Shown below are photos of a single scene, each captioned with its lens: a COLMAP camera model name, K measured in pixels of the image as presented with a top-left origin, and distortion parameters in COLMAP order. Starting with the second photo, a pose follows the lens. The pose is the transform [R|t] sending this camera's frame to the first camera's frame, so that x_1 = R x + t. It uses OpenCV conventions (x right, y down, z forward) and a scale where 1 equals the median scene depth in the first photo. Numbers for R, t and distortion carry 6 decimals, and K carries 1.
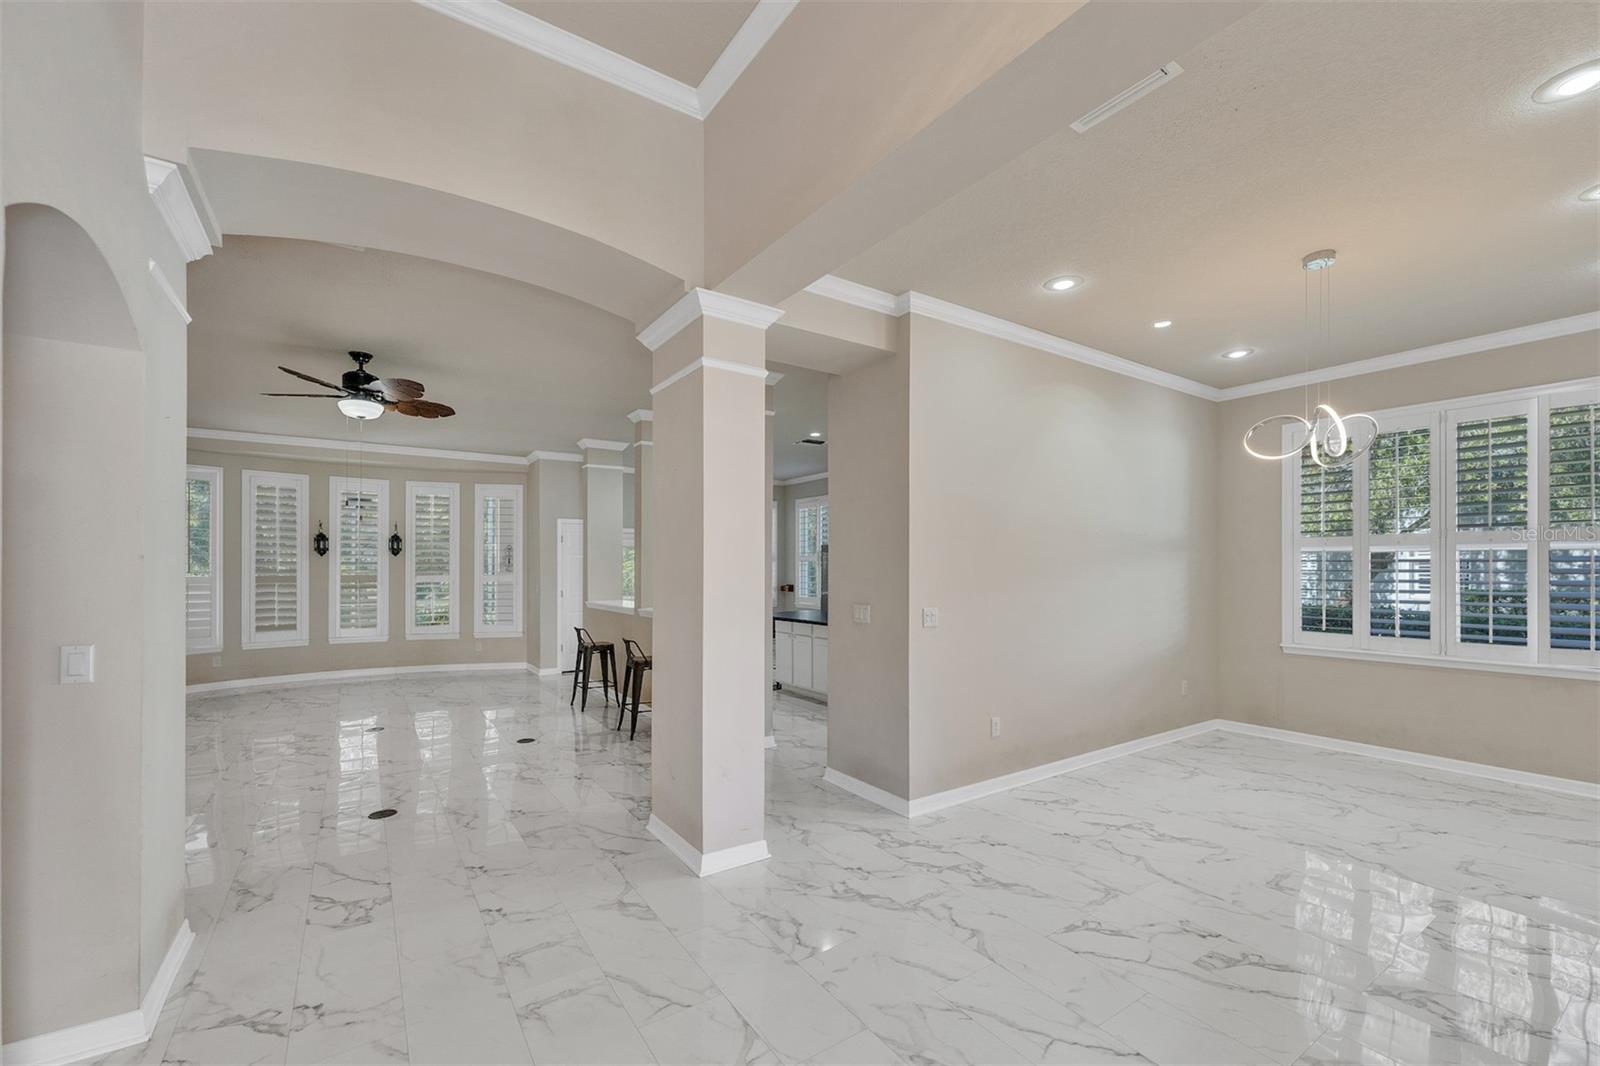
lens RADIAL K [[661.1, 0, 800.2], [0, 661.1, 570.7], [0, 0, 1]] dist [0.006248, -0.001605]
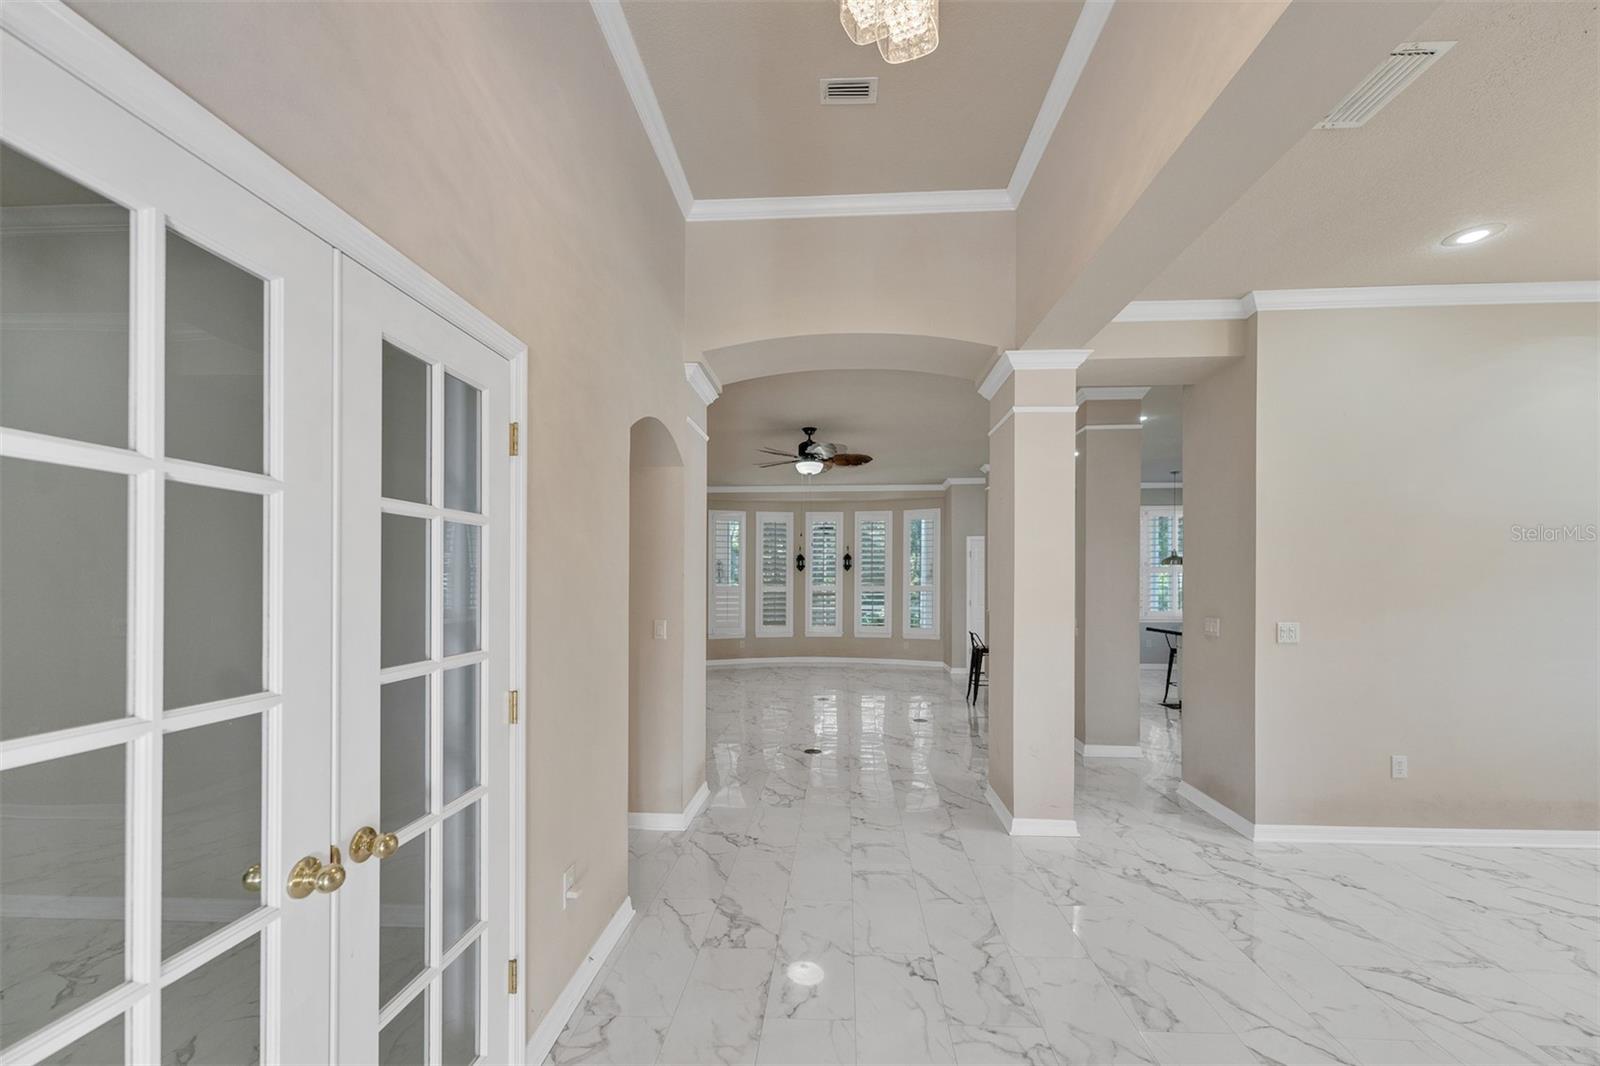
lens RADIAL K [[661.1, 0, 805.3], [0, 661.1, 579.9], [0, 0, 1]] dist [0.006248, -0.001605]
pose [[0.796123, -0.001430, -0.605133, 0.227530], [-0.000639, 0.999995, -0.003204, -0.000819], [0.605135, 0.002937, 0.796118, -0.155448]]
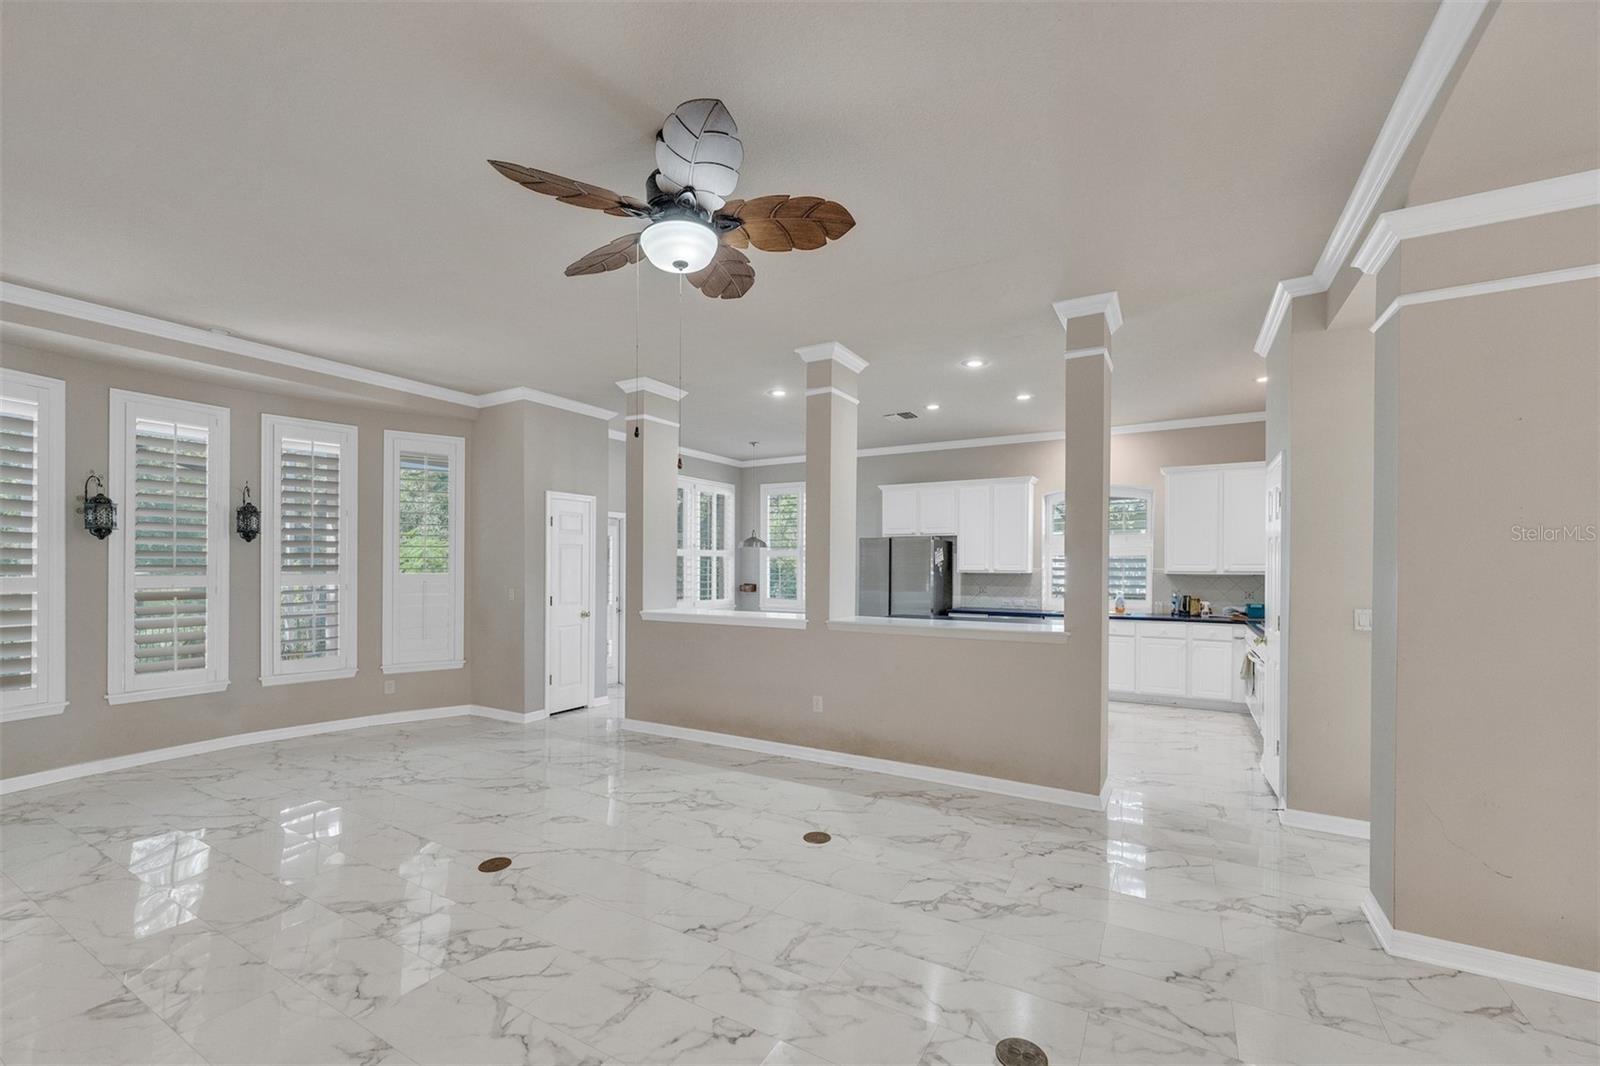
lens RADIAL K [[658.9, 0, 801.8], [0, 658.9, 569.7], [0, 0, 1]] dist [0.002800, -0.000025]
pose [[0.897860, -0.001264, 0.440280, -0.997348], [-0.000211, 0.999995, 0.003301, 0.000308], [-0.440282, -0.003057, 0.897854, 0.628081]]
